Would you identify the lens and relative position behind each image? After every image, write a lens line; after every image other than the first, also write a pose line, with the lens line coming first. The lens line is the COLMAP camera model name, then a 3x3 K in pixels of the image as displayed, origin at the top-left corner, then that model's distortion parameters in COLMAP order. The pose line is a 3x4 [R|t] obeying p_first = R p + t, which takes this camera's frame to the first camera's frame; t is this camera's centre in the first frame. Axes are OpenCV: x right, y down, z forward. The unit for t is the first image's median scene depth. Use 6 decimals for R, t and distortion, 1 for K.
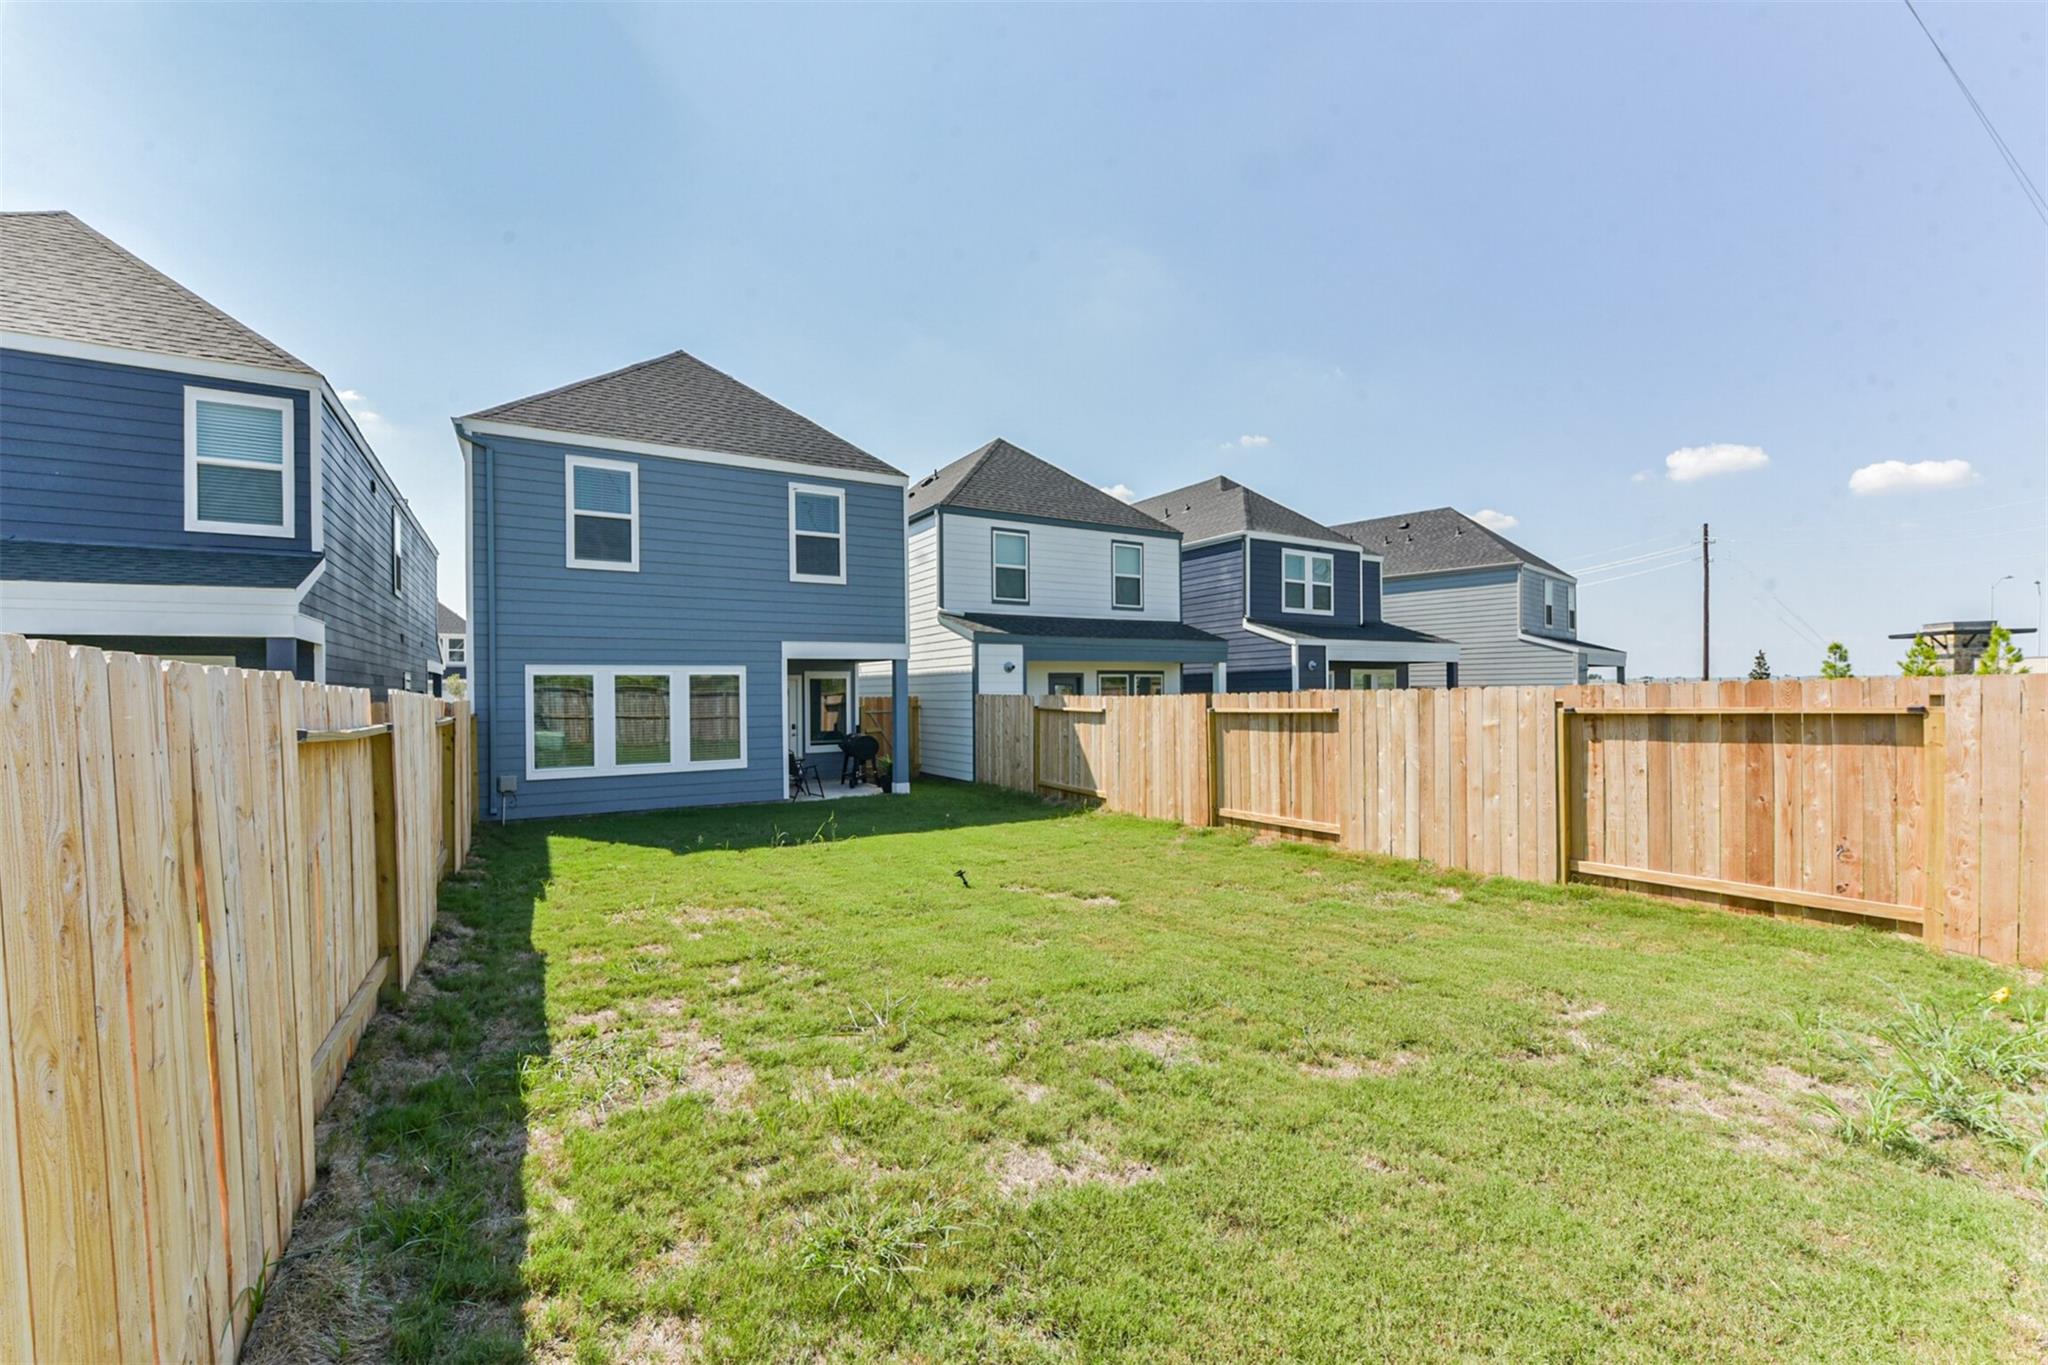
lens RADIAL K [[819.6, 0, 1027.5], [0, 819.6, 694.2], [0, 0, 1]] dist [0.000725, 0.000071]
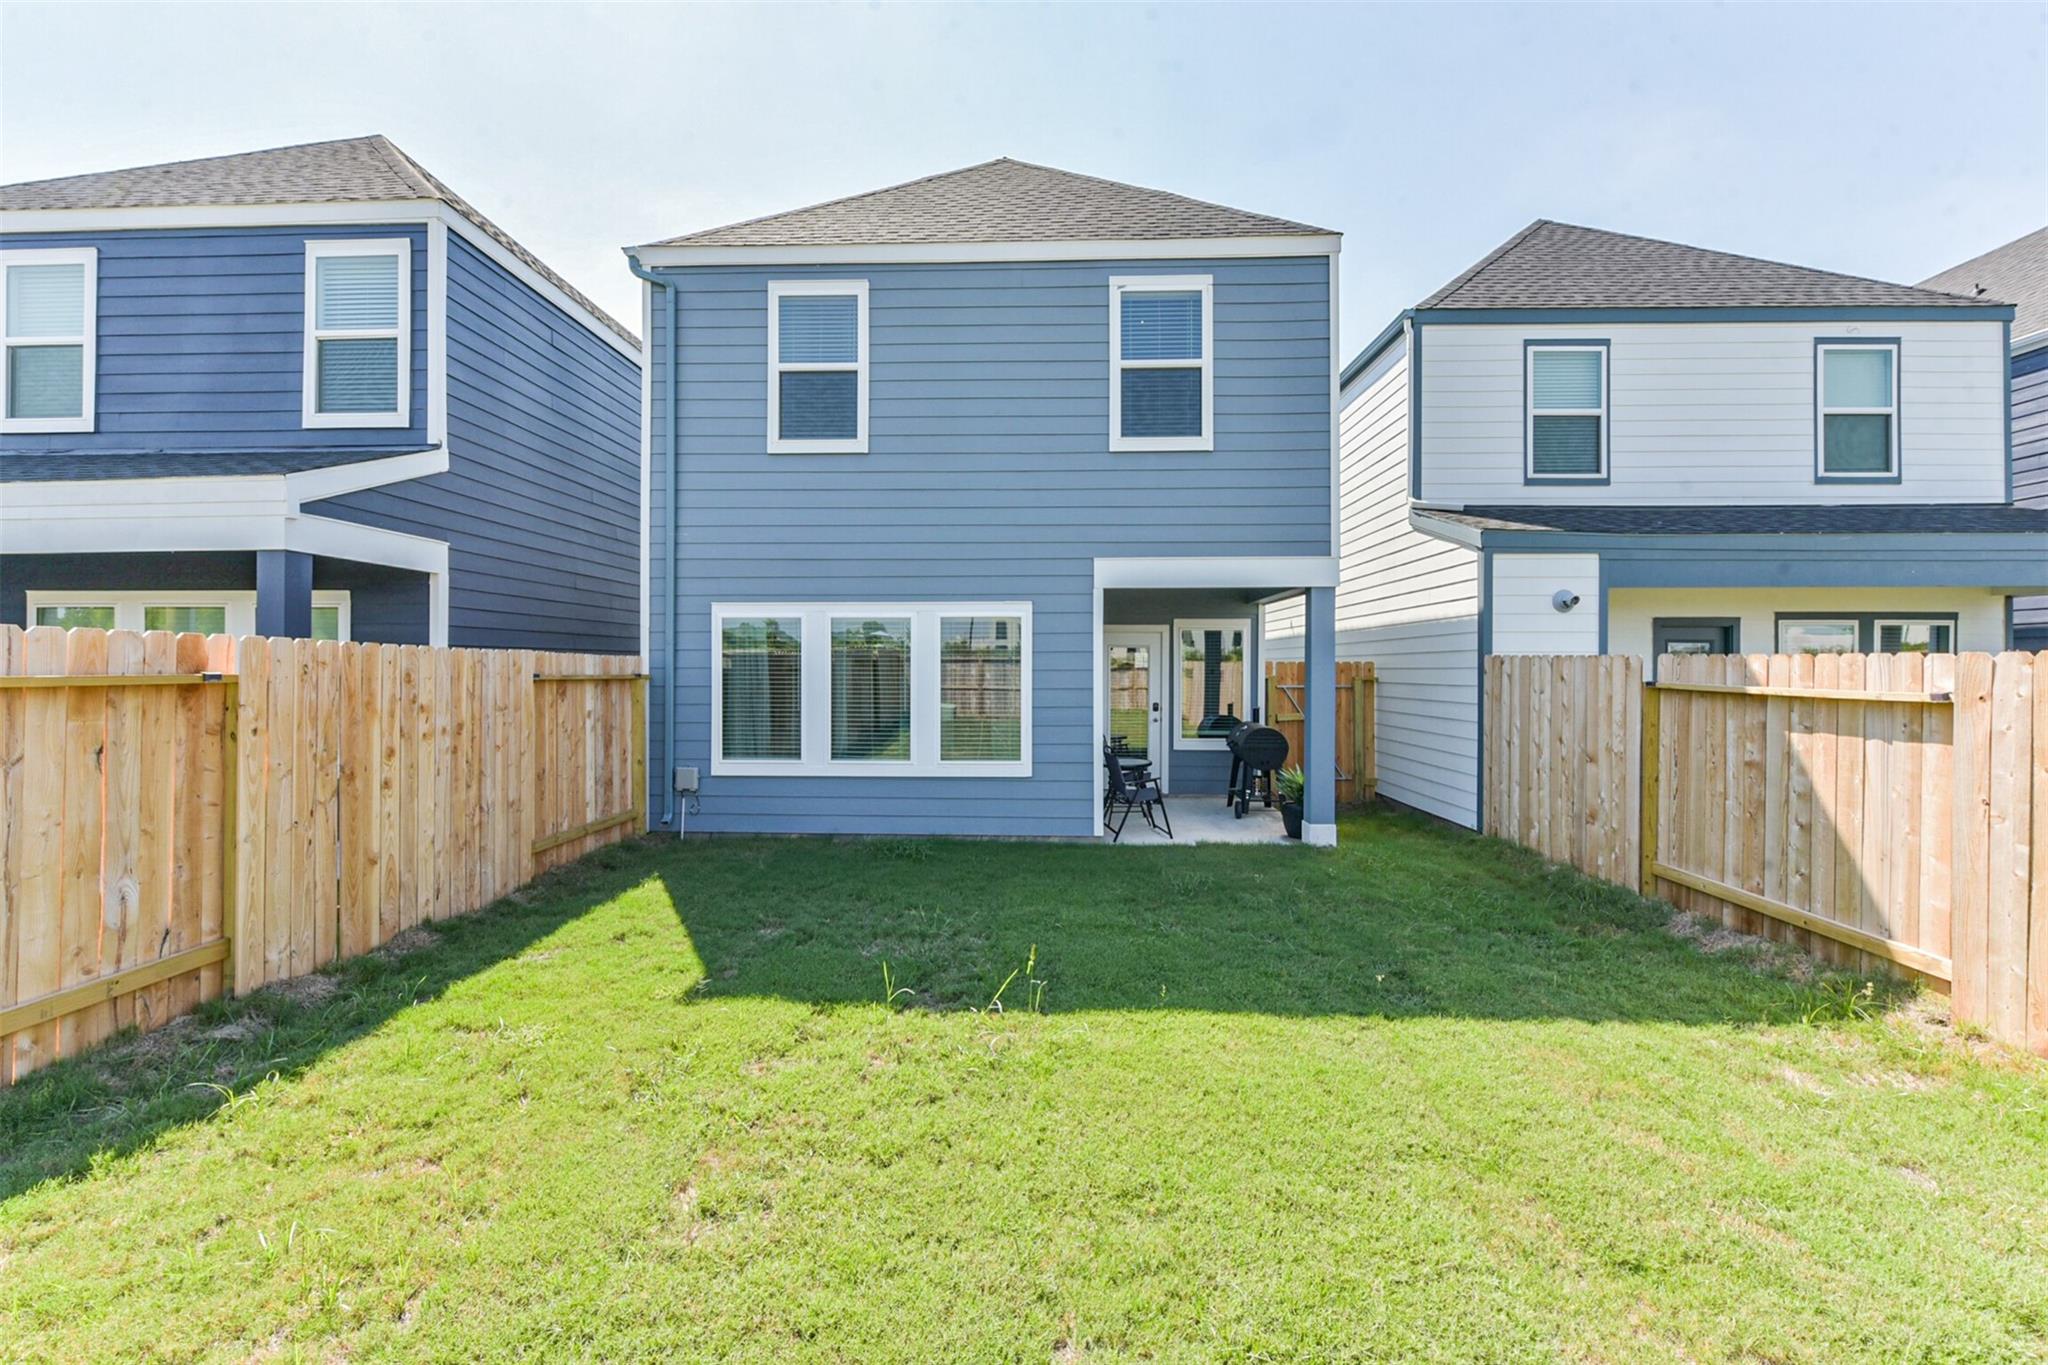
lens RADIAL K [[827.5, 0, 1024.3], [0, 827.5, 665.5], [0, 0, 1]] dist [-0.009407, -0.000052]
pose [[0.834186, 0.010467, -0.551384, -0.022717], [-0.011710, 0.999931, 0.001266, 0.009396], [0.551359, 0.005401, 0.834251, 0.477465]]
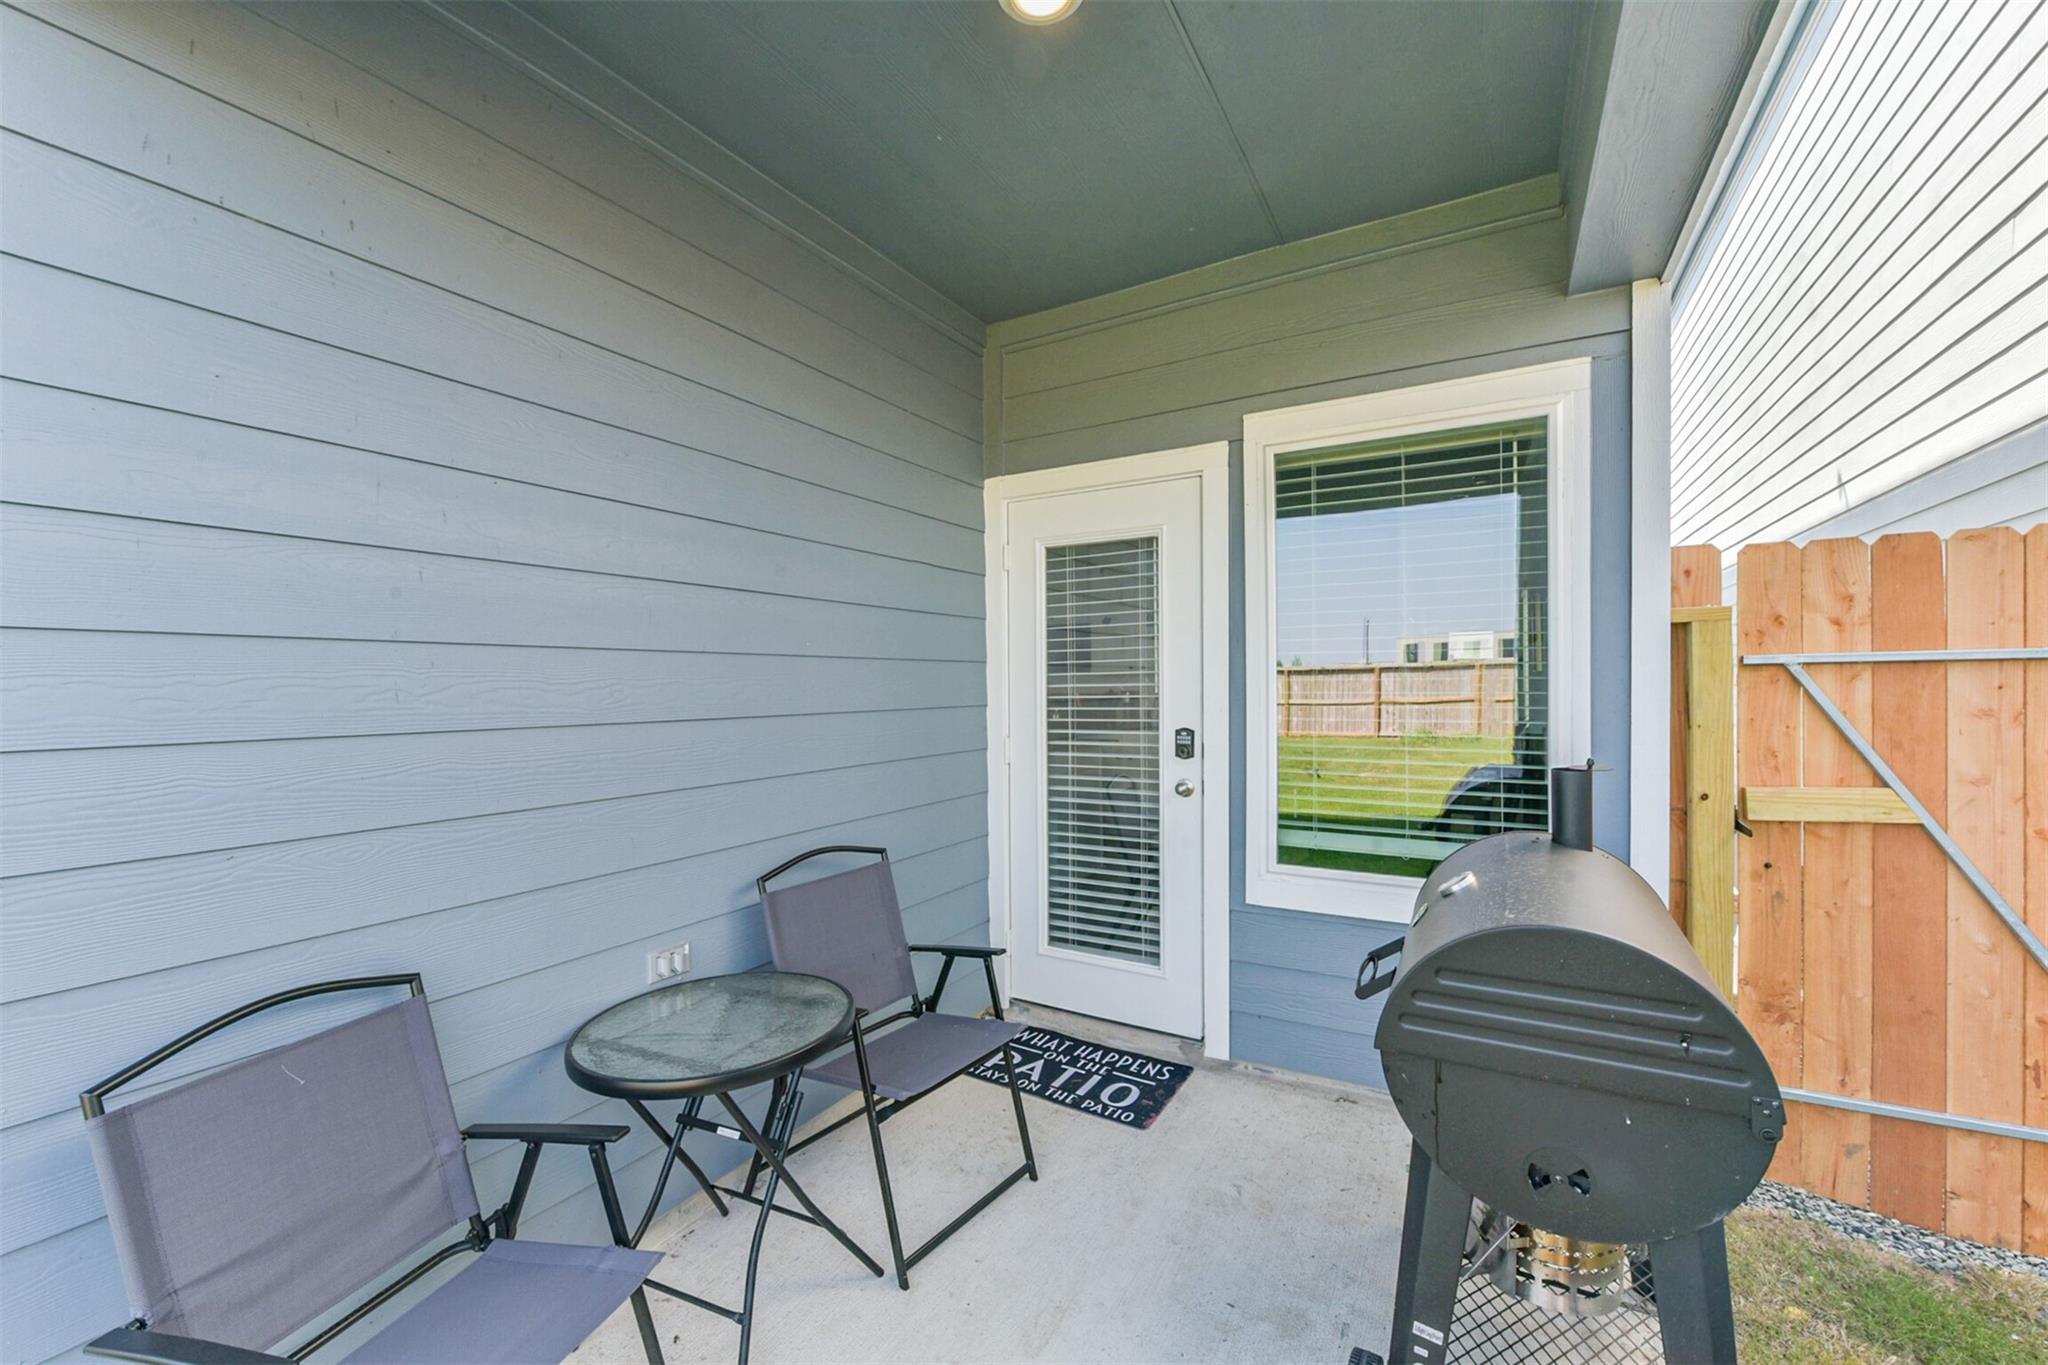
lens RADIAL K [[819.6, 0, 1027.5], [0, 819.6, 694.2], [0, 0, 1]] dist [0.000725, 0.000071]
pose [[0.484115, 0.013435, -0.874901, -0.175934], [-0.001407, 0.999893, 0.014576, 0.031526], [0.875003, -0.005825, 0.484082, 1.041194]]
